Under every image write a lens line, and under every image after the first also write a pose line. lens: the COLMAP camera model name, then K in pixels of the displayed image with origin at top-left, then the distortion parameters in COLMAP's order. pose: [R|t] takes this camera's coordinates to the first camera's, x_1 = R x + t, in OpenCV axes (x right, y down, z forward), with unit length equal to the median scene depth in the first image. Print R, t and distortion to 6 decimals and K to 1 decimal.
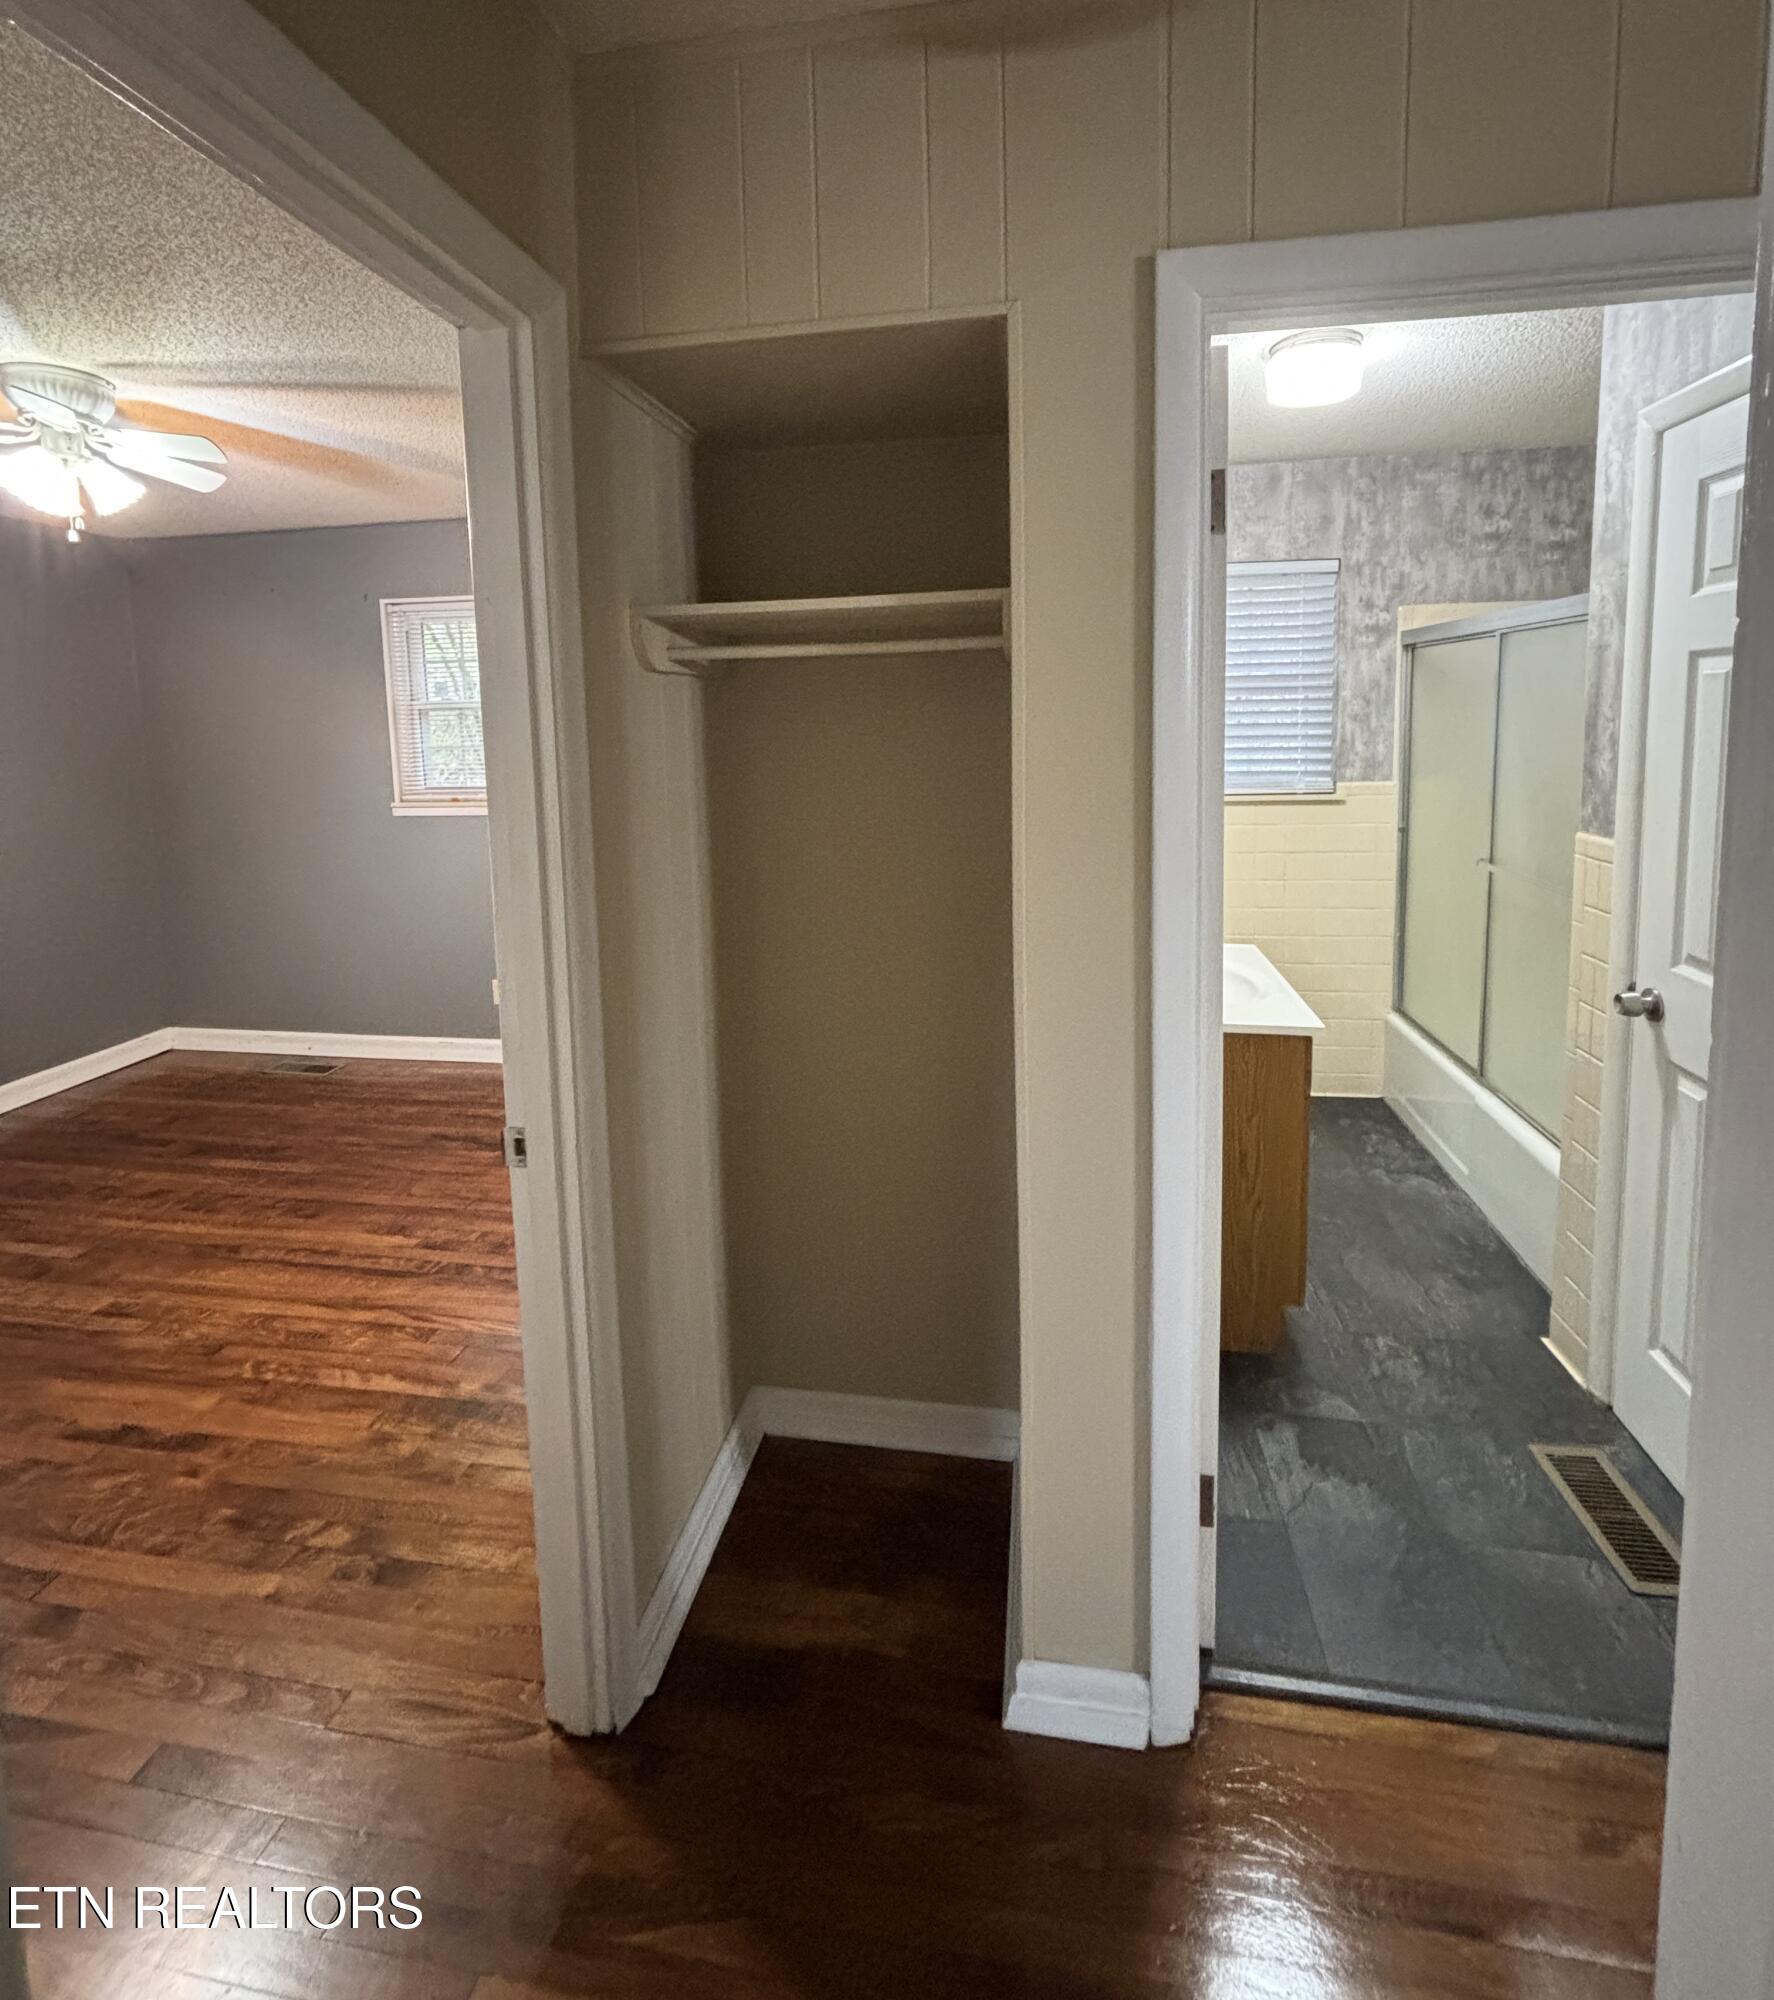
lens RADIAL K [[957.4, 0, 890.1], [0, 957.4, 822.0], [0, 0, 1]] dist [-0.036343, 0.021440]
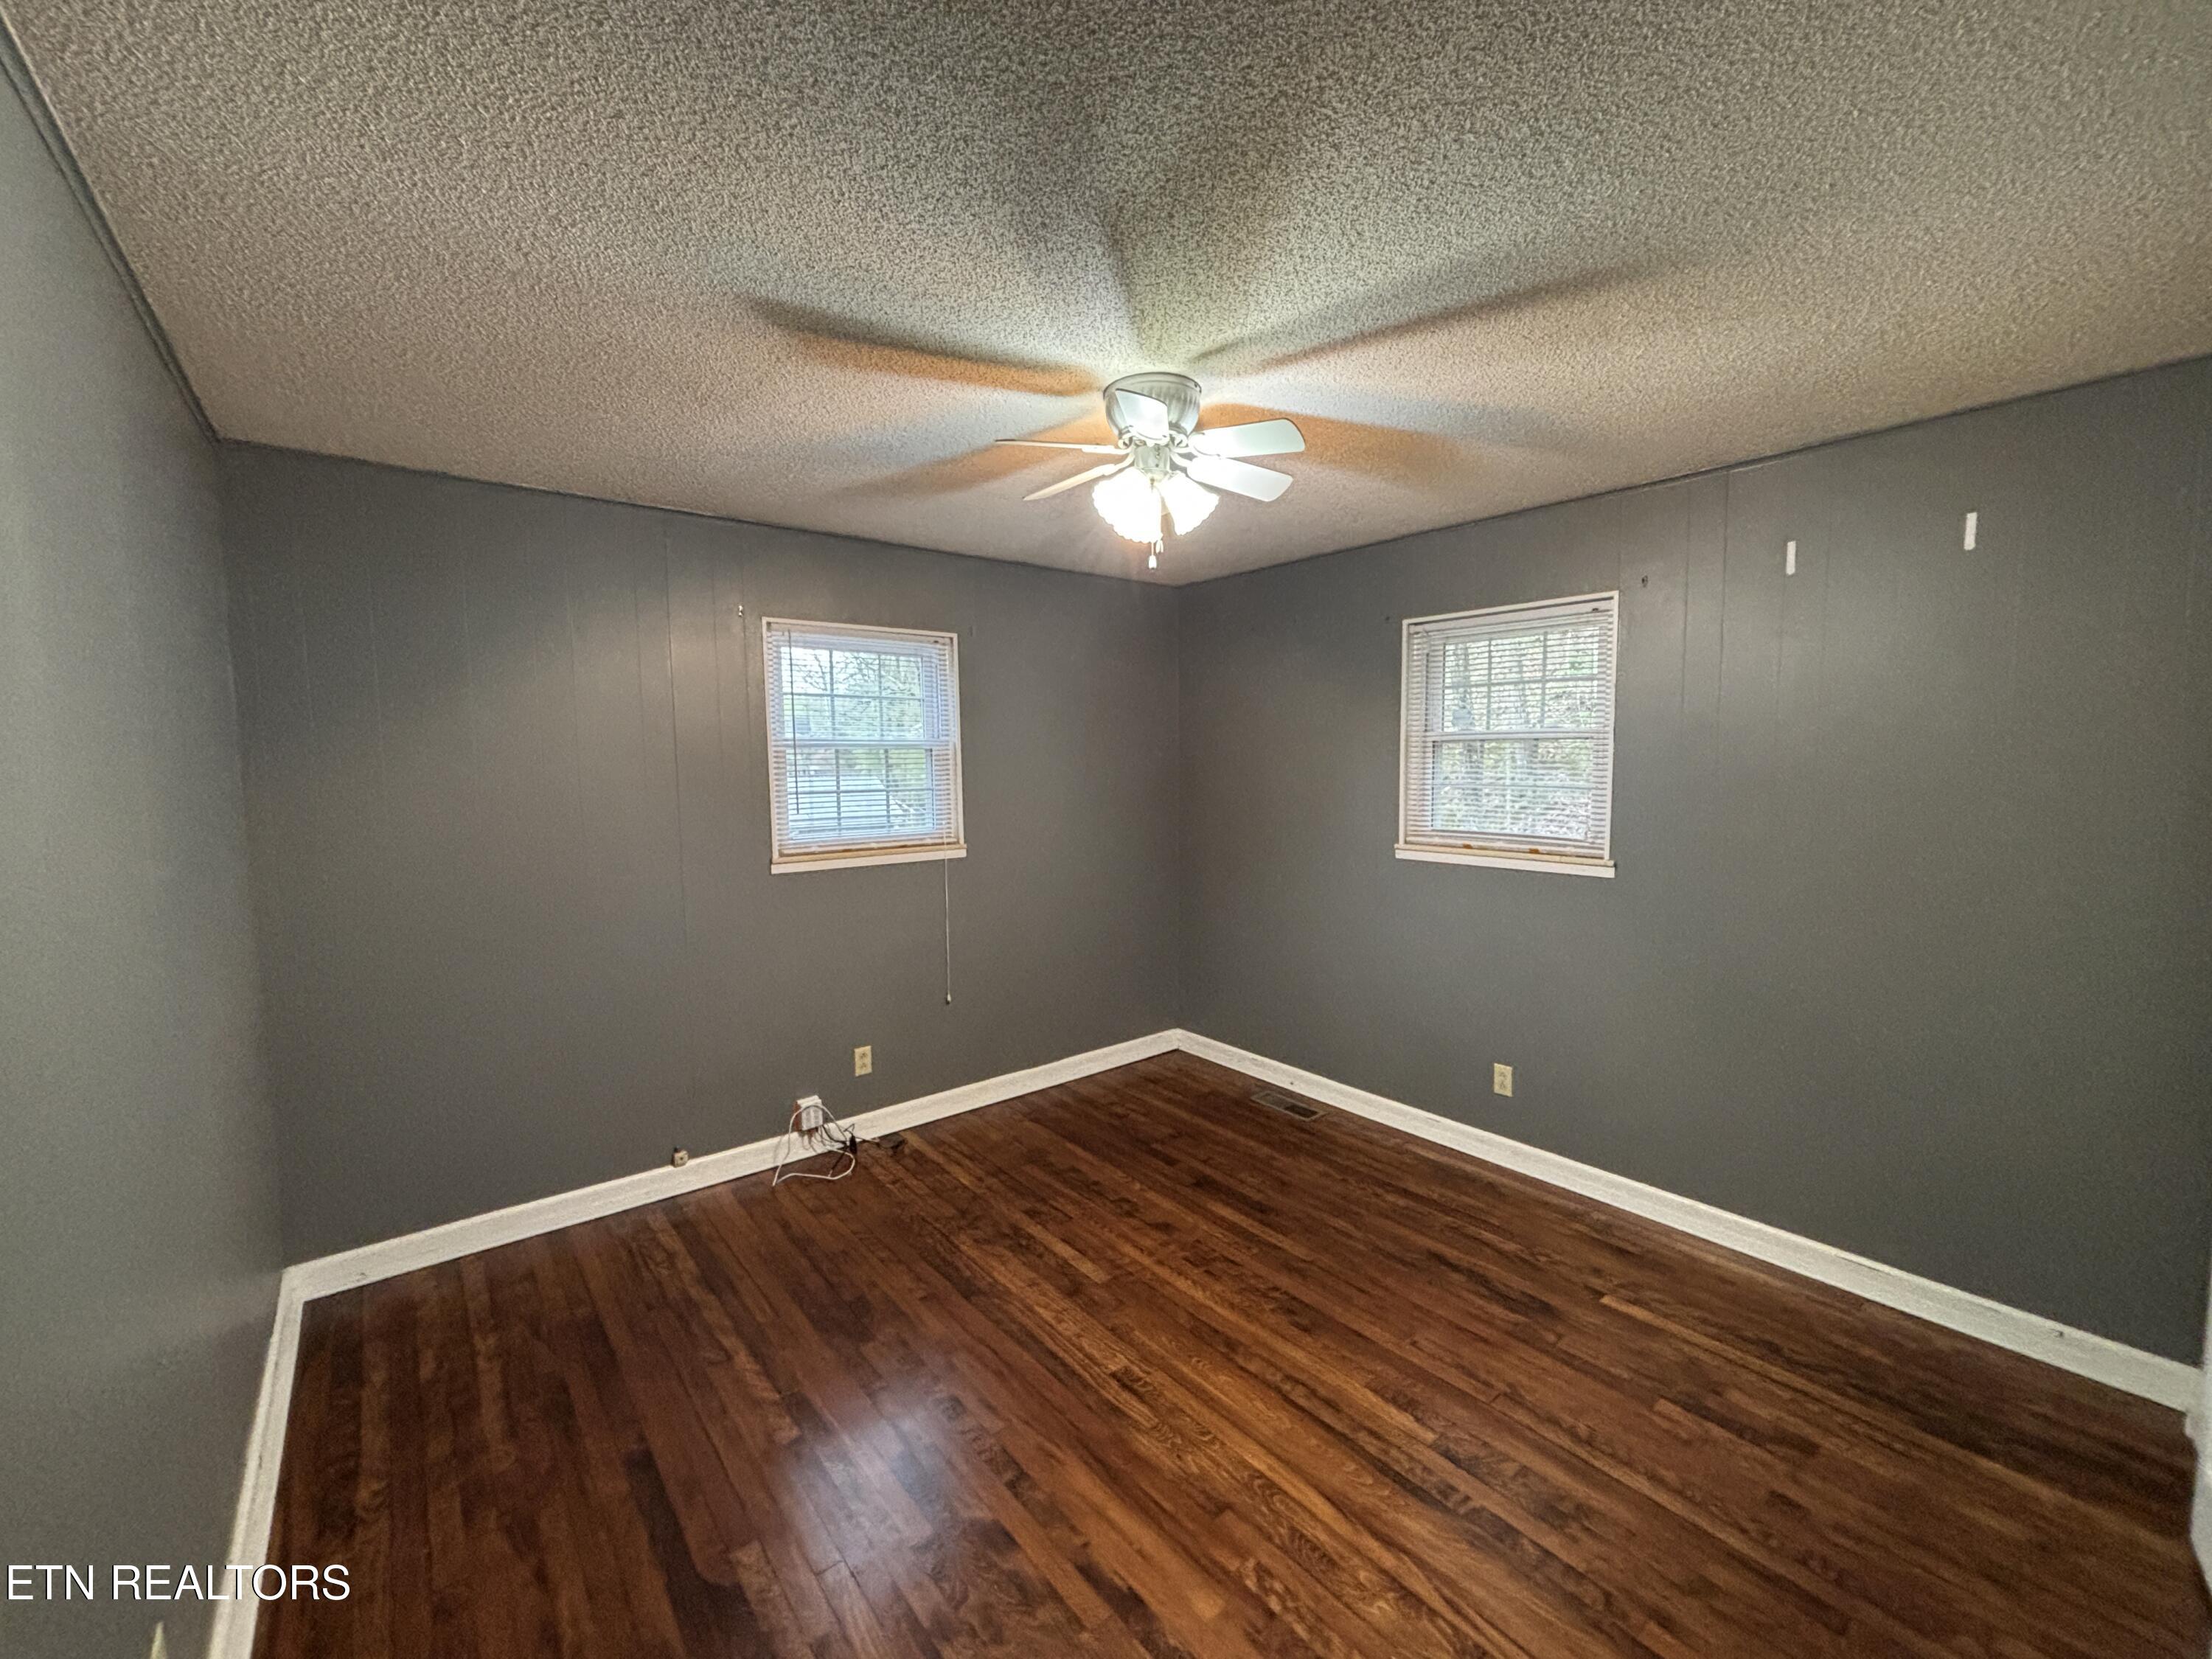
lens RADIAL K [[894.4, 0, 1110.3], [0, 894.4, 832.3], [0, 0, 1]] dist [-0.002174, -0.000178]
pose [[0.748427, 0.064842, -0.660040, -0.230908], [-0.068345, 0.997451, 0.020493, -0.042365], [0.659687, 0.029773, 0.750951, 0.246340]]
